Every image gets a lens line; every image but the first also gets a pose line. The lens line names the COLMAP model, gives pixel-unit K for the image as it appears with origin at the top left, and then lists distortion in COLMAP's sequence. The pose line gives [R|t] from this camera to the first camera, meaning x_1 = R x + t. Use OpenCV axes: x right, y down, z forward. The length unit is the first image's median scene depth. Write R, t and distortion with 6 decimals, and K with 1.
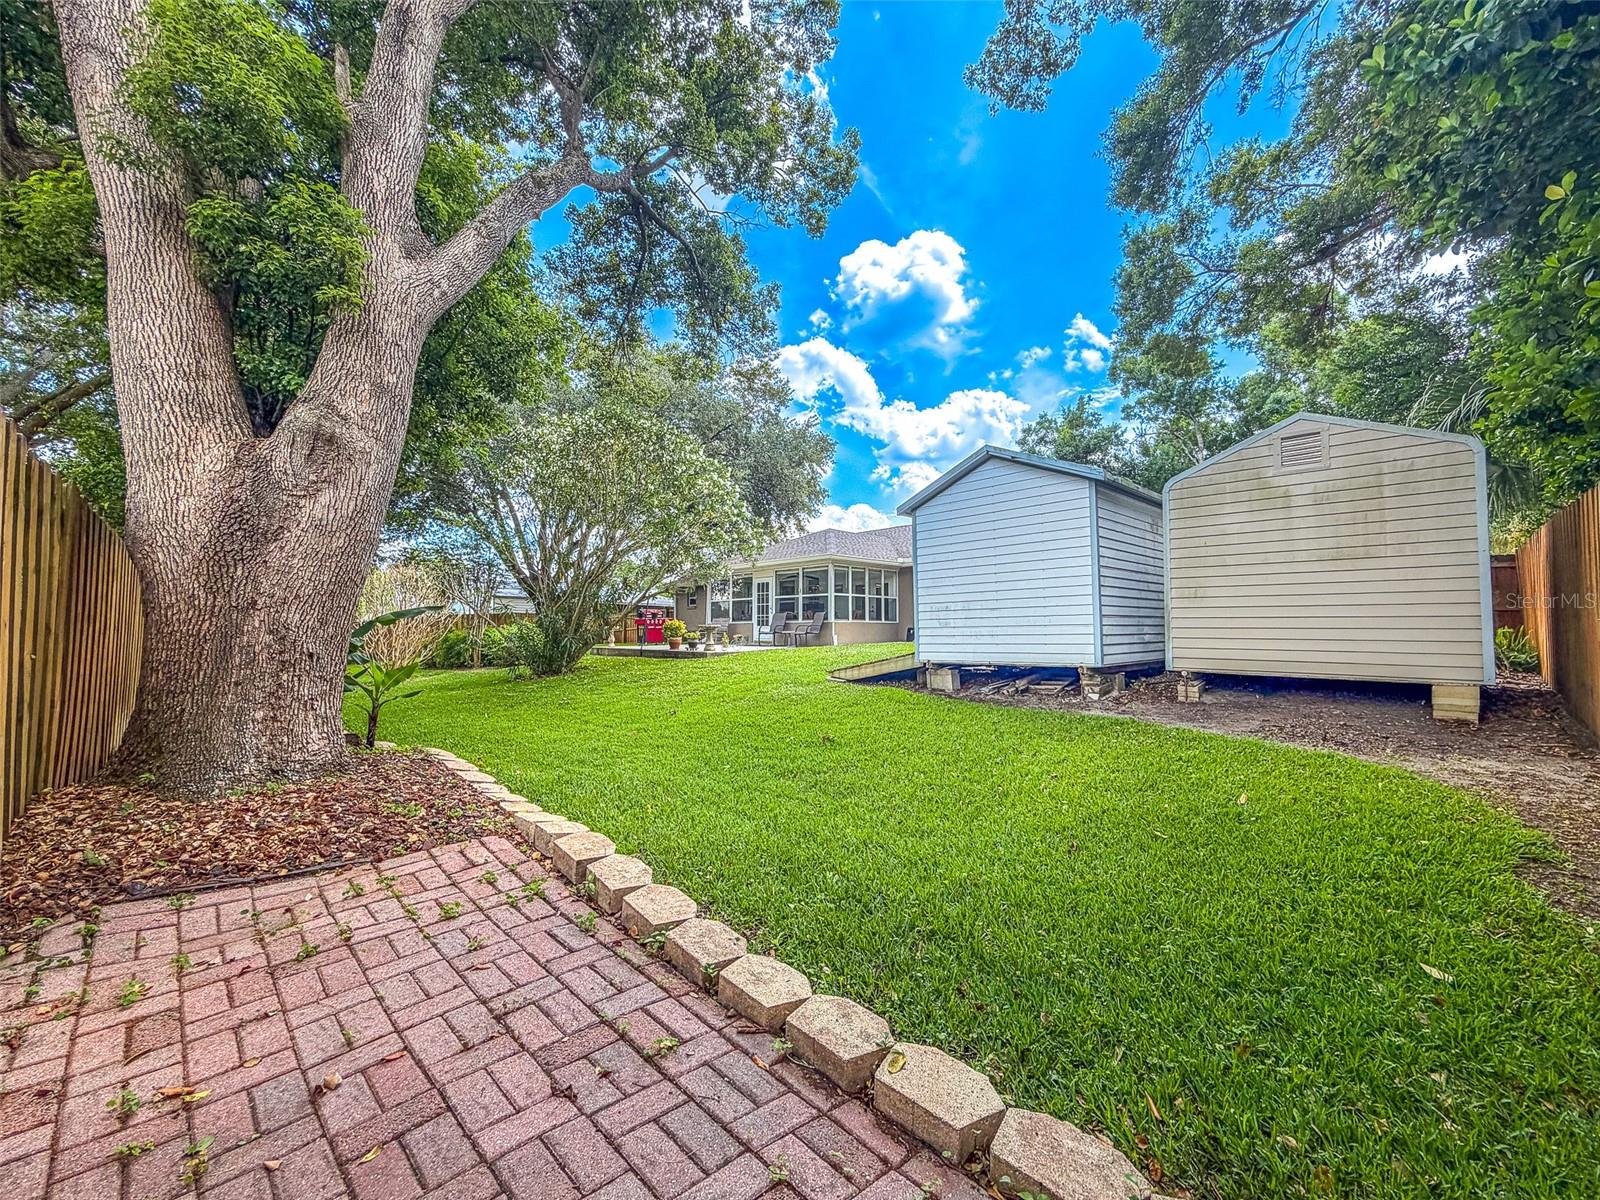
lens RADIAL K [[648.3, 0, 797.3], [0, 648.3, 601.8], [0, 0, 1]] dist [0.001551, 0.000281]
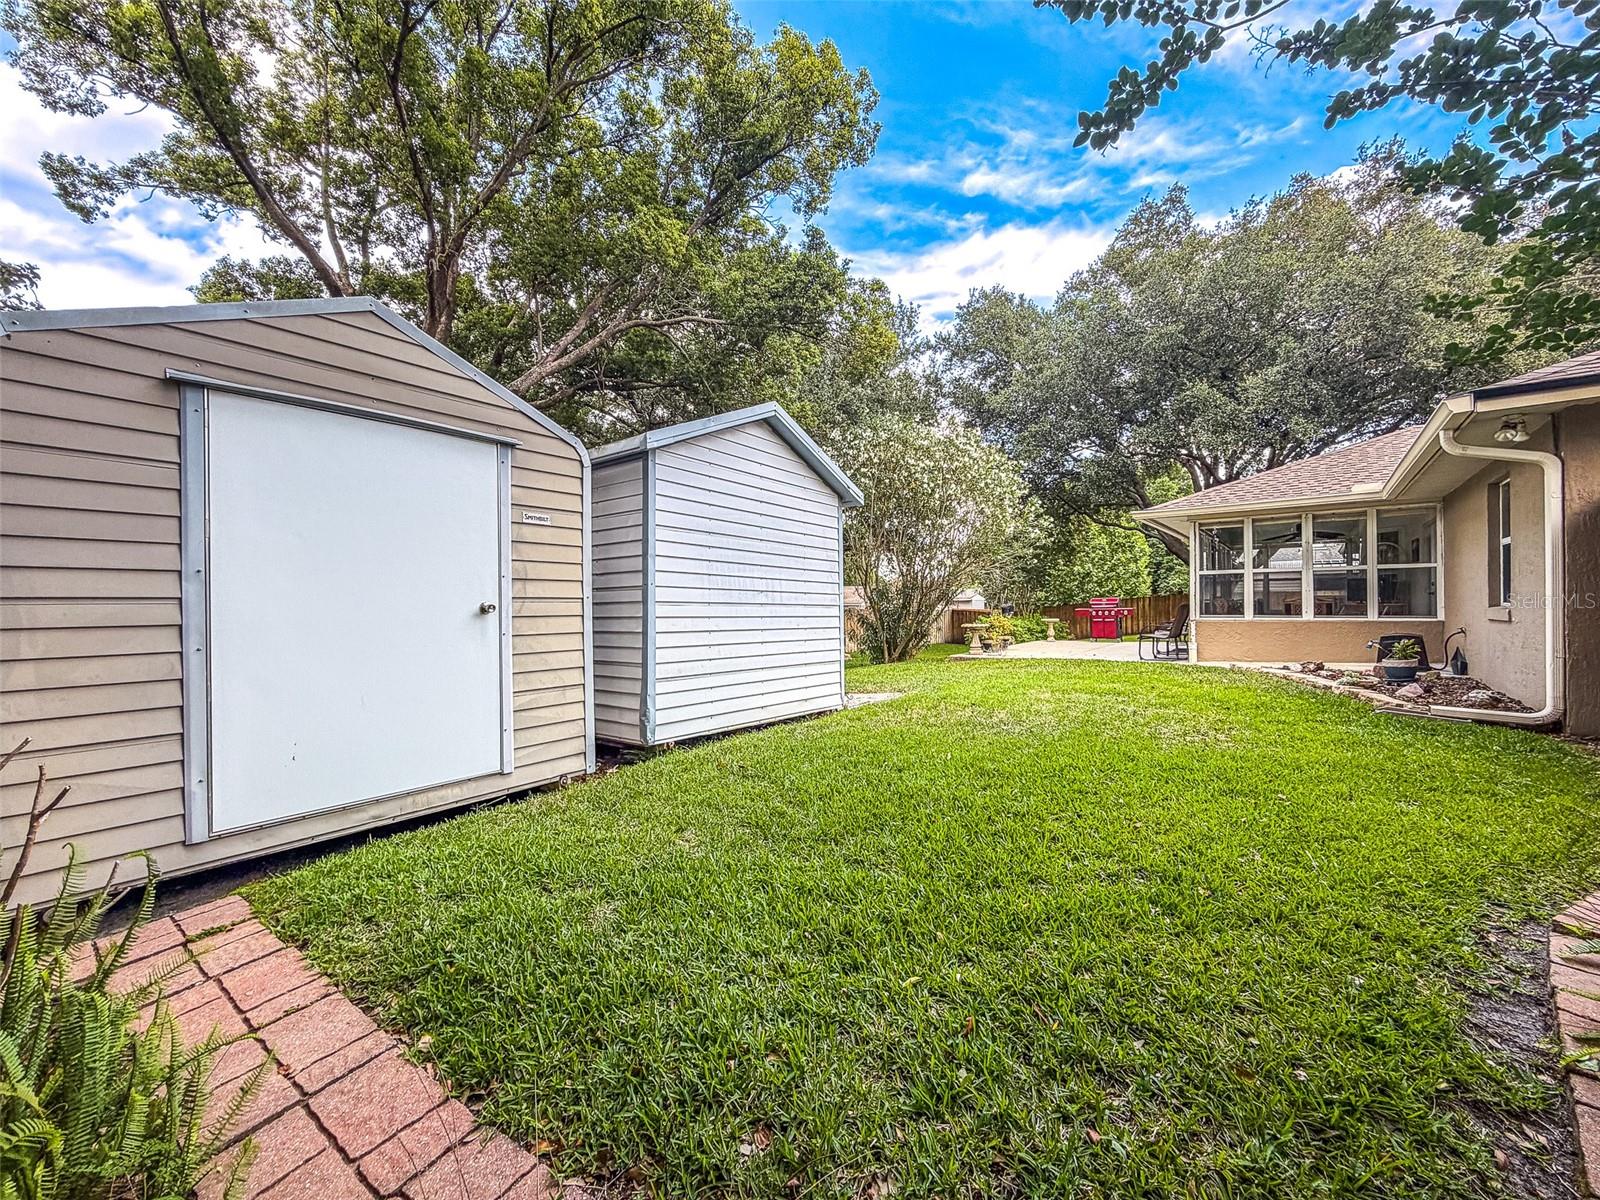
lens RADIAL K [[648.3, 0, 797.3], [0, 648.3, 601.8], [0, 0, 1]] dist [0.001551, 0.000281]
pose [[0.148002, -0.013073, -0.988901, 0.542556], [0.062492, 0.998038, -0.003841, -0.005541], [0.987011, -0.061230, 0.148529, 0.494855]]
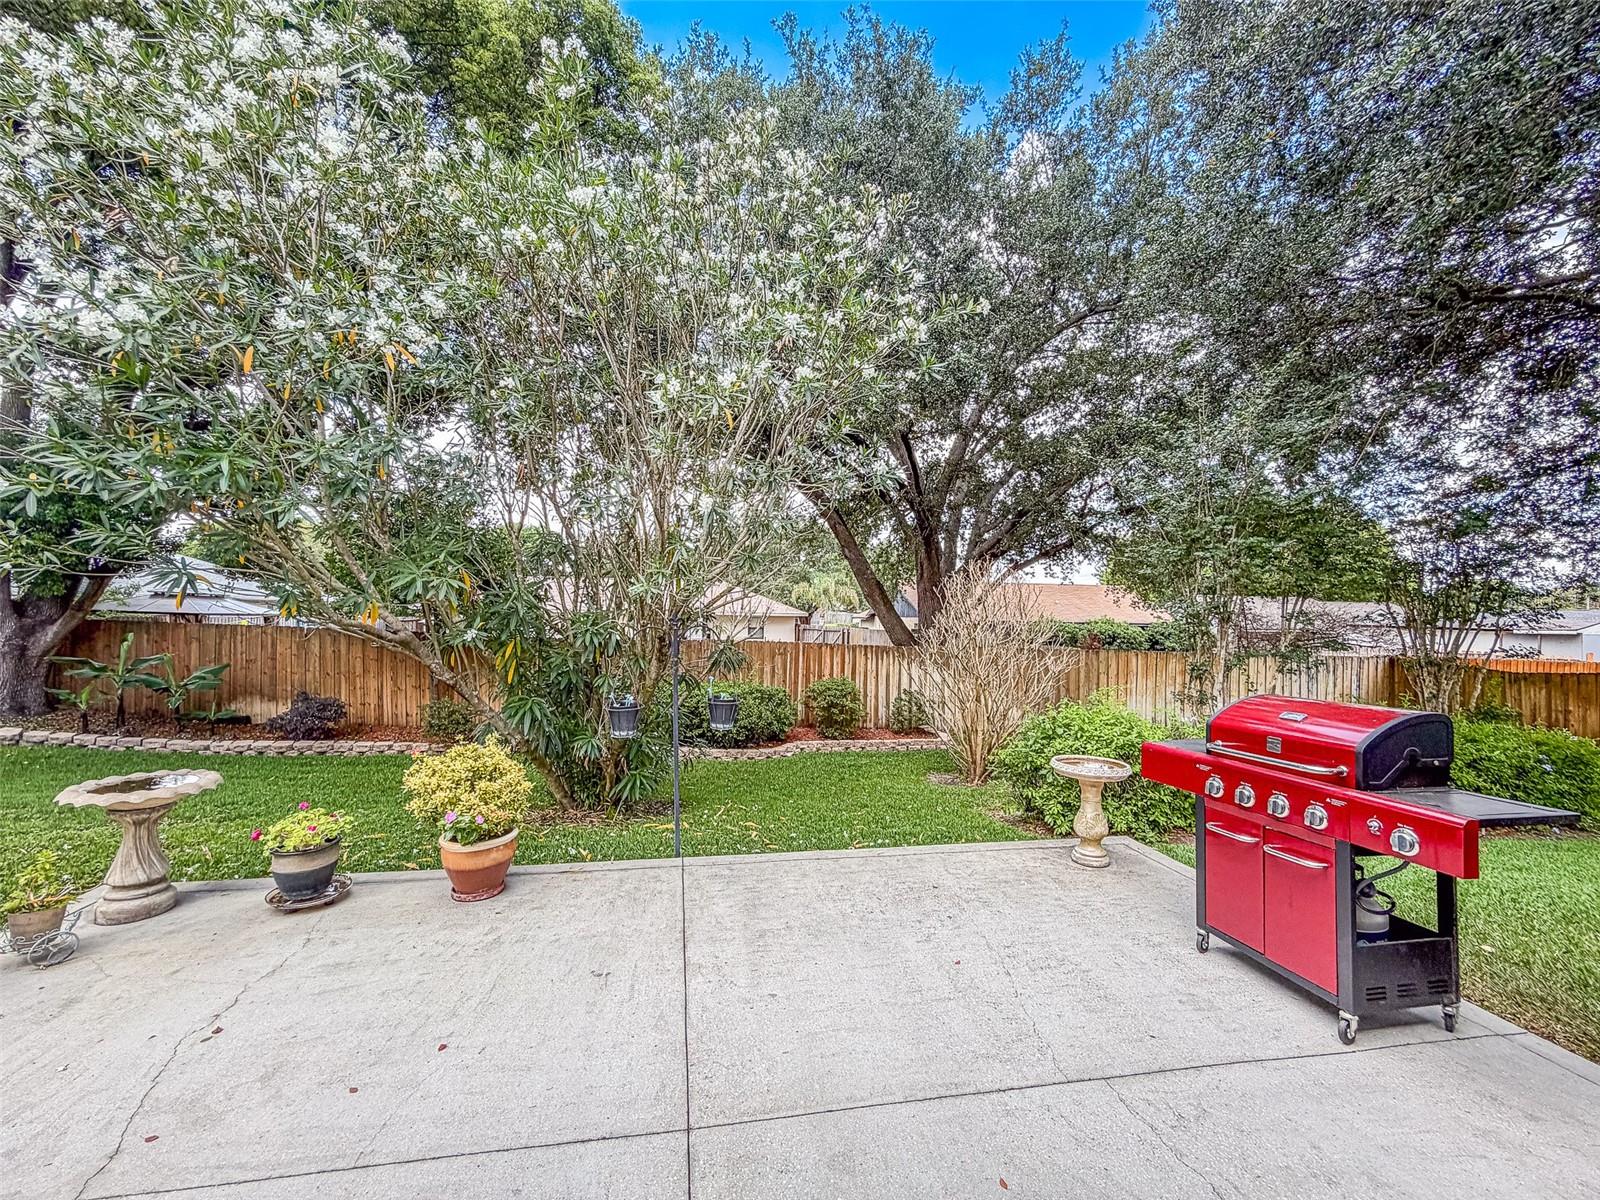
lens RADIAL K [[640.6, 0, 802.6], [0, 640.6, 607.9], [0, 0, 1]] dist [0.002051, 0.000365]
pose [[-0.555644, -0.027429, -0.830968, -0.063231], [0.019382, 0.998757, -0.045928, -0.004646], [0.831195, -0.041626, -0.554421, 1.002754]]
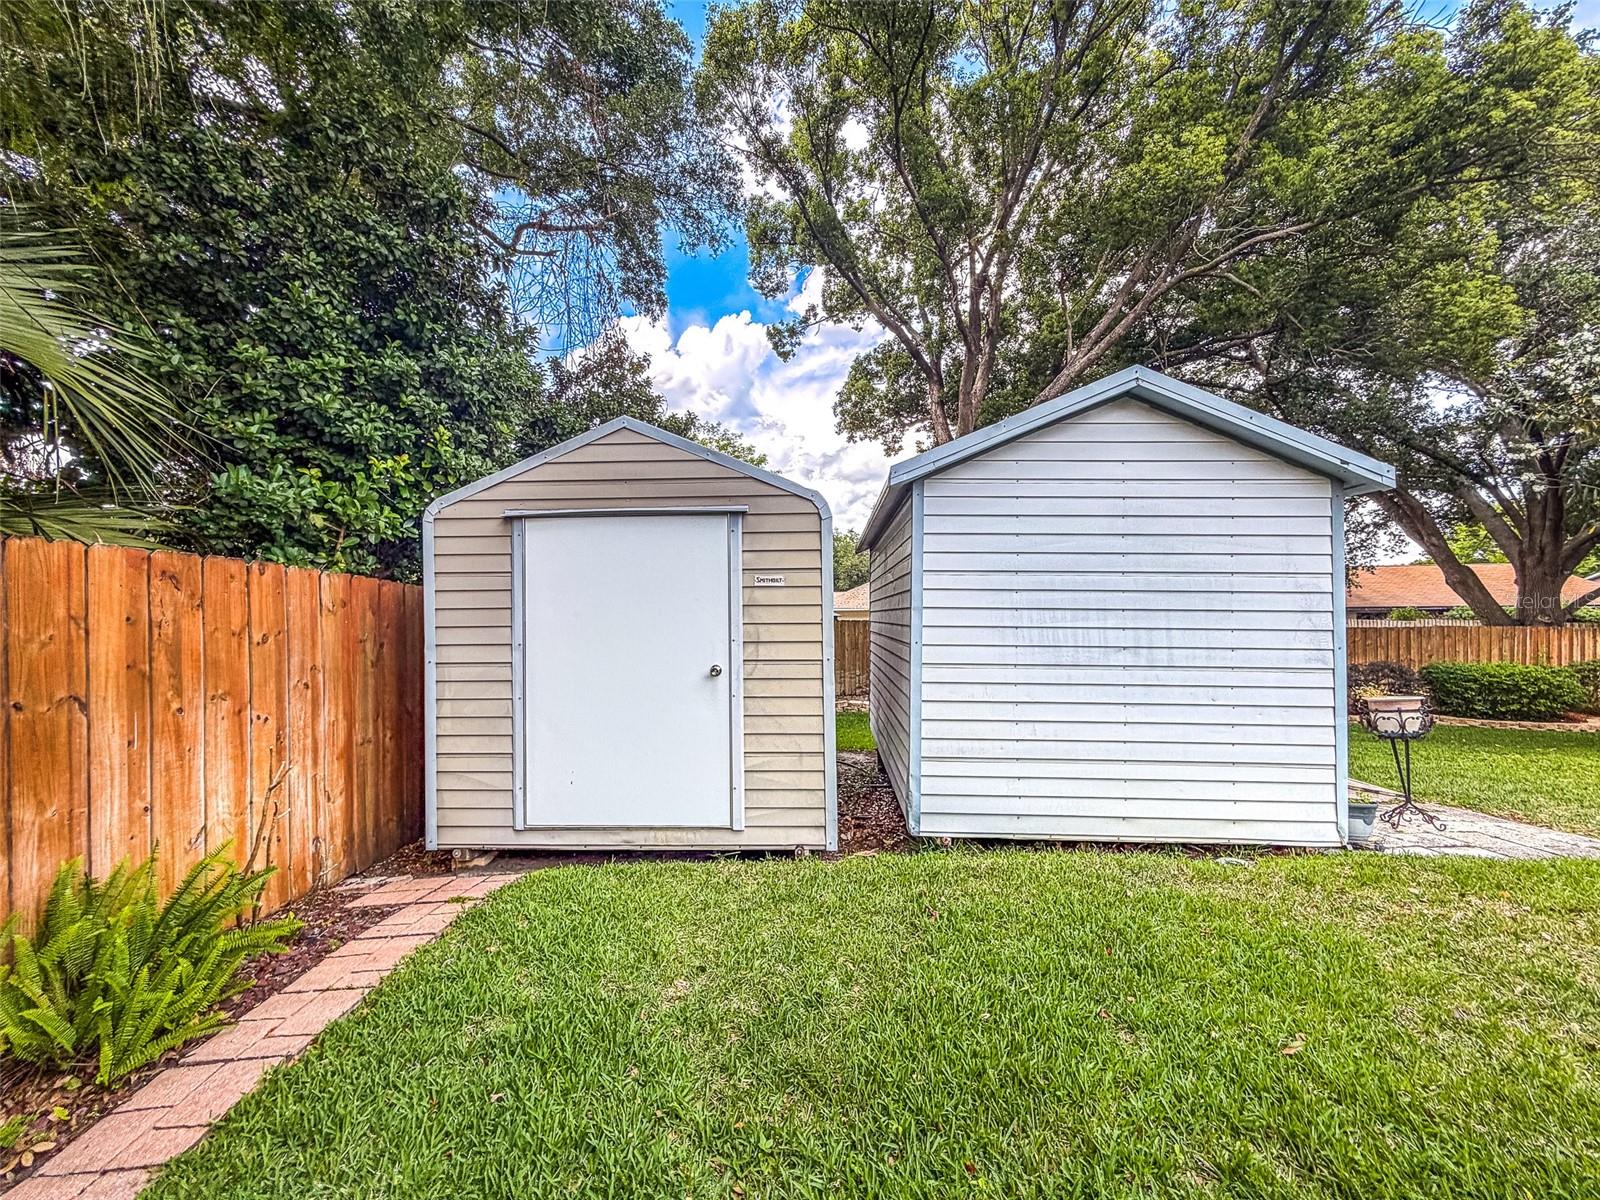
lens RADIAL K [[651.2, 0, 788.0], [0, 651.2, 603.9], [0, 0, 1]] dist [-0.003130, -0.000018]
pose [[-0.726610, -0.007407, -0.687011, 0.467742], [0.039443, 0.997843, -0.052475, -0.018860], [0.685917, -0.065227, -0.724750, 0.592966]]
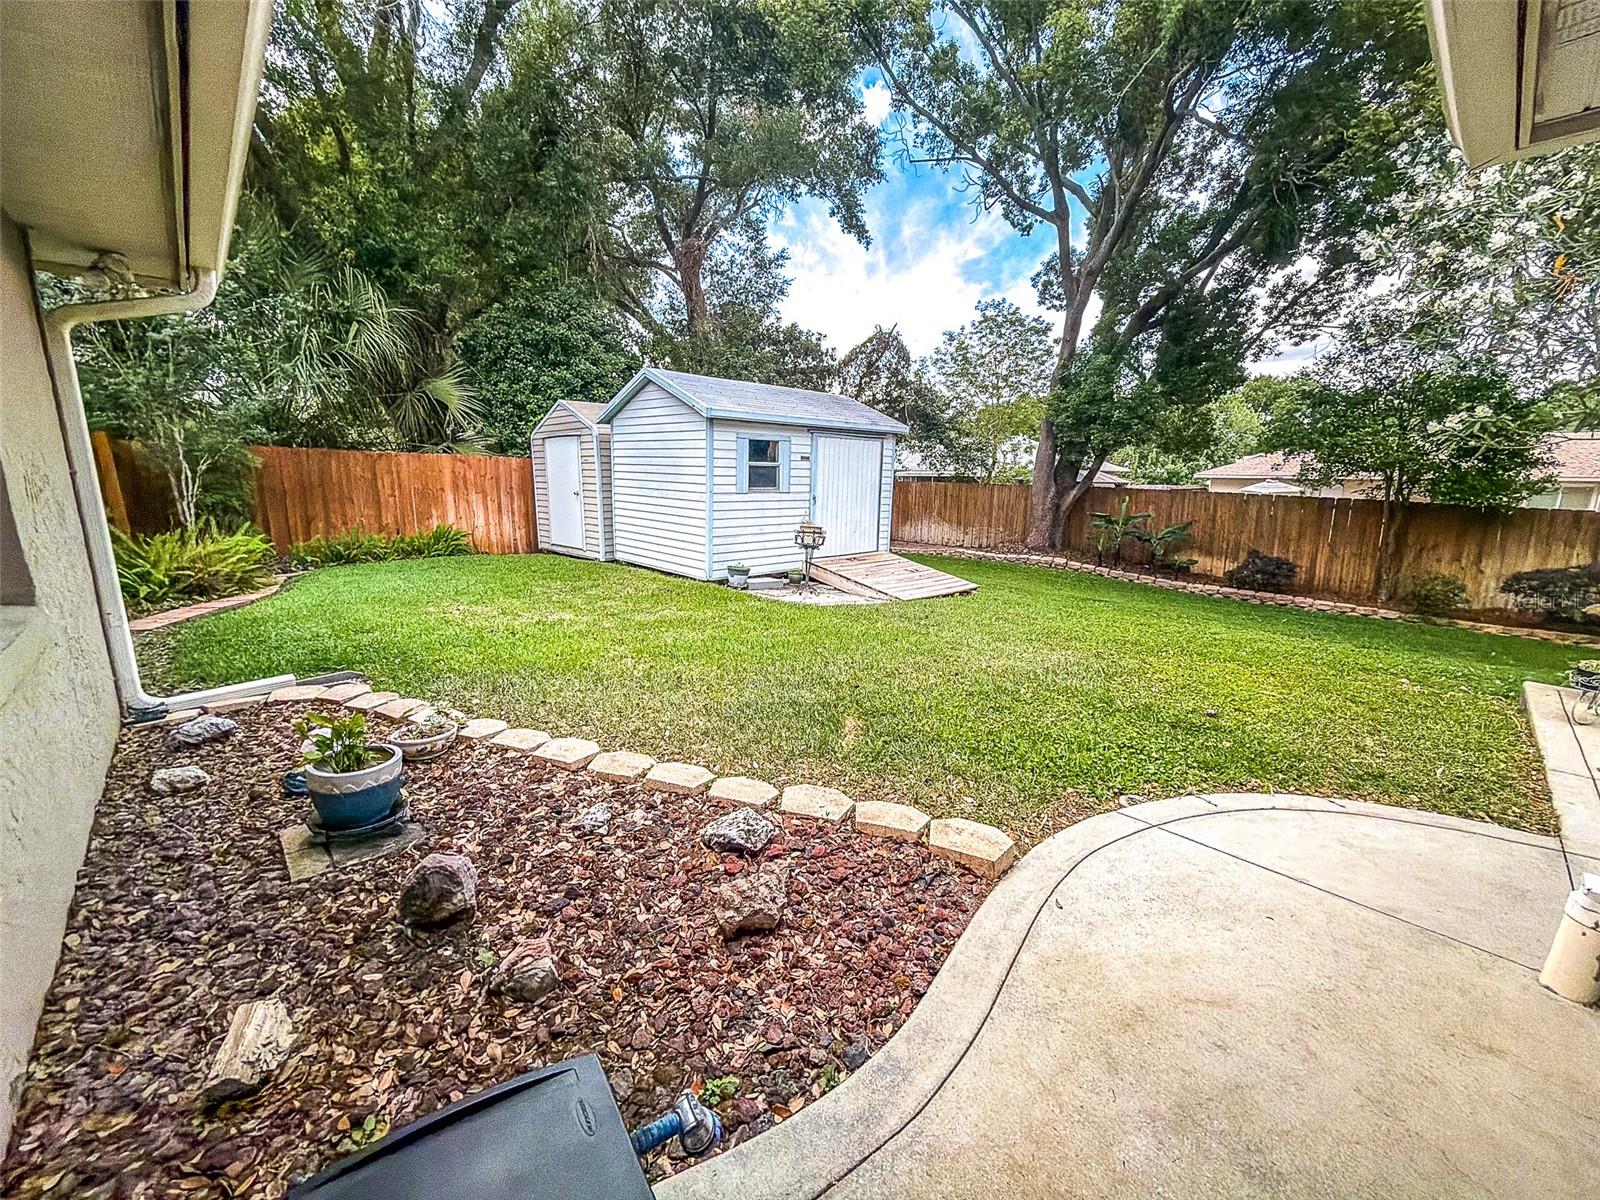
lens RADIAL K [[637.3, 0, 795.4], [0, 637.3, 598.1], [0, 0, 1]] dist [-0.000393, -0.000015]
pose [[-0.999851, -0.016561, 0.004894, 0.163670], [-0.015709, 0.989956, 0.140503, -0.000927], [-0.007172, 0.140405, -0.990068, 0.972884]]
